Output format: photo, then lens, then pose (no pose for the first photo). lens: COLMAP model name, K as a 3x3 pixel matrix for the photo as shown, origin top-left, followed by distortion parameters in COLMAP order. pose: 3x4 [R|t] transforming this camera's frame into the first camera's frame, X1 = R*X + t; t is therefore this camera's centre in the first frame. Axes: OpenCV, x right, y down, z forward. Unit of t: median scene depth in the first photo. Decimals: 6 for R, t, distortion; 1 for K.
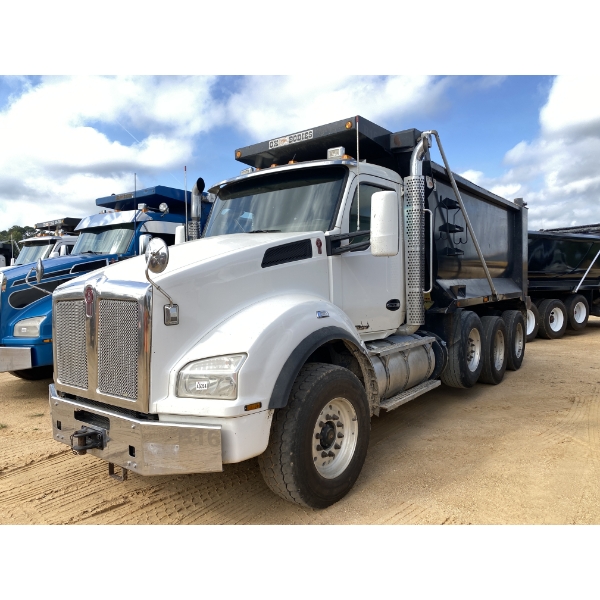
lens RADIAL K [[472.2, 0, 305.2], [0, 472.2, 307.2], [0, 0, 1]] dist [0.004724, 0.024234]
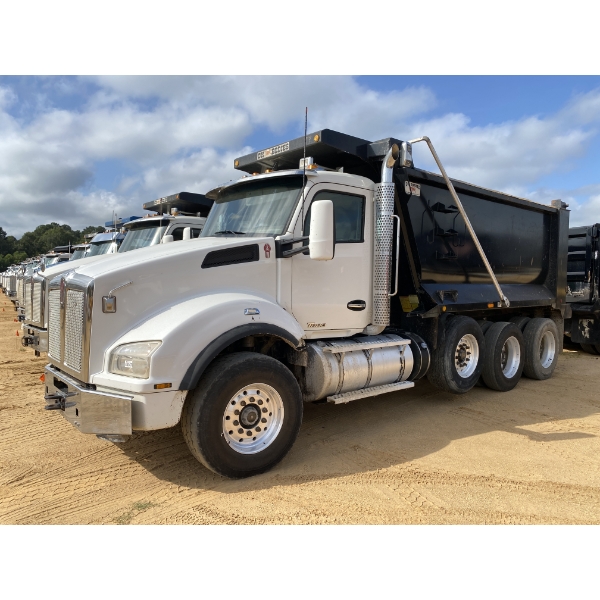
lens RADIAL K [[472.2, 0, 300.3], [0, 472.2, 306.4], [0, 0, 1]] dist [0.004724, 0.024234]
pose [[0.977191, 0.050116, -0.206362, 0.334987], [-0.047853, 0.998727, 0.015950, -0.017266], [0.206899, -0.005711, 0.978346, -0.070282]]
